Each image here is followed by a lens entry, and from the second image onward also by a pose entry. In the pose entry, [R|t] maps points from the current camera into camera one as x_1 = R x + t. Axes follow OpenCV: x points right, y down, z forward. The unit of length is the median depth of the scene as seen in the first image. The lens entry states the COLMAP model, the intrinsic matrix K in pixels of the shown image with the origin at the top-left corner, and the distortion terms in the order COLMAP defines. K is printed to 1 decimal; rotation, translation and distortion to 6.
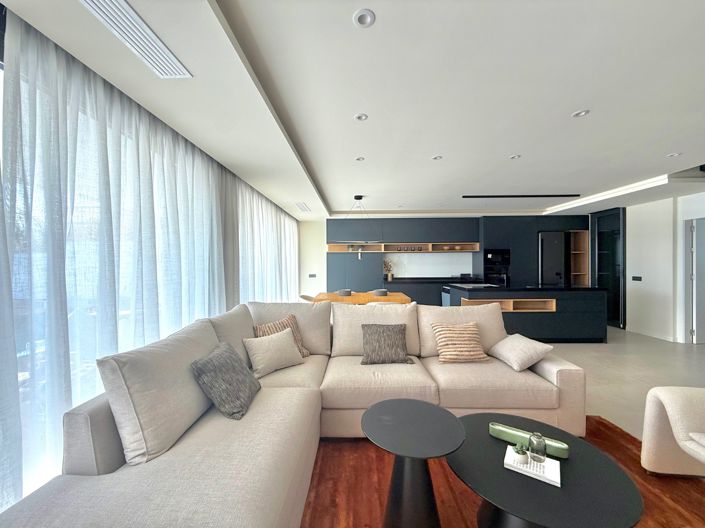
lens RADIAL K [[281.8, 0, 350.8], [0, 281.8, 266.3], [0, 0, 1]] dist [-0.000757, -0.000129]
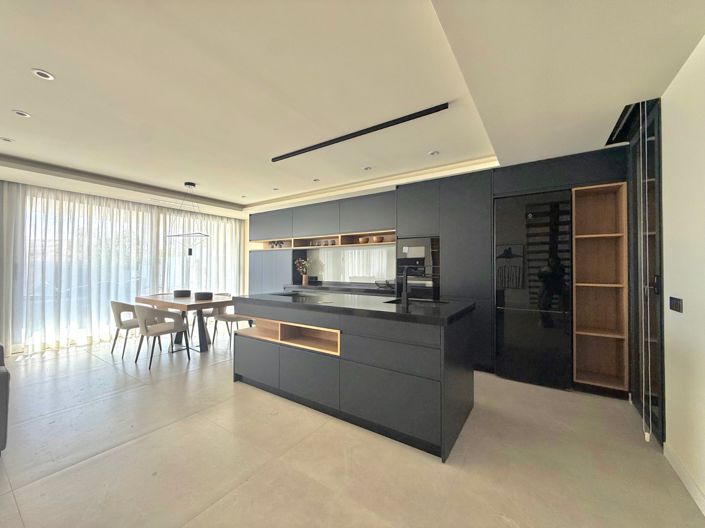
lens RADIAL K [[281.8, 0, 353.5], [0, 281.8, 262.5], [0, 0, 1]] dist [-0.000757, -0.000129]
pose [[0.847200, 0.000827, -0.531273, 0.914972], [-0.014927, 0.999641, -0.022248, 0.008054], [0.531064, 0.026779, 0.846908, 0.542871]]
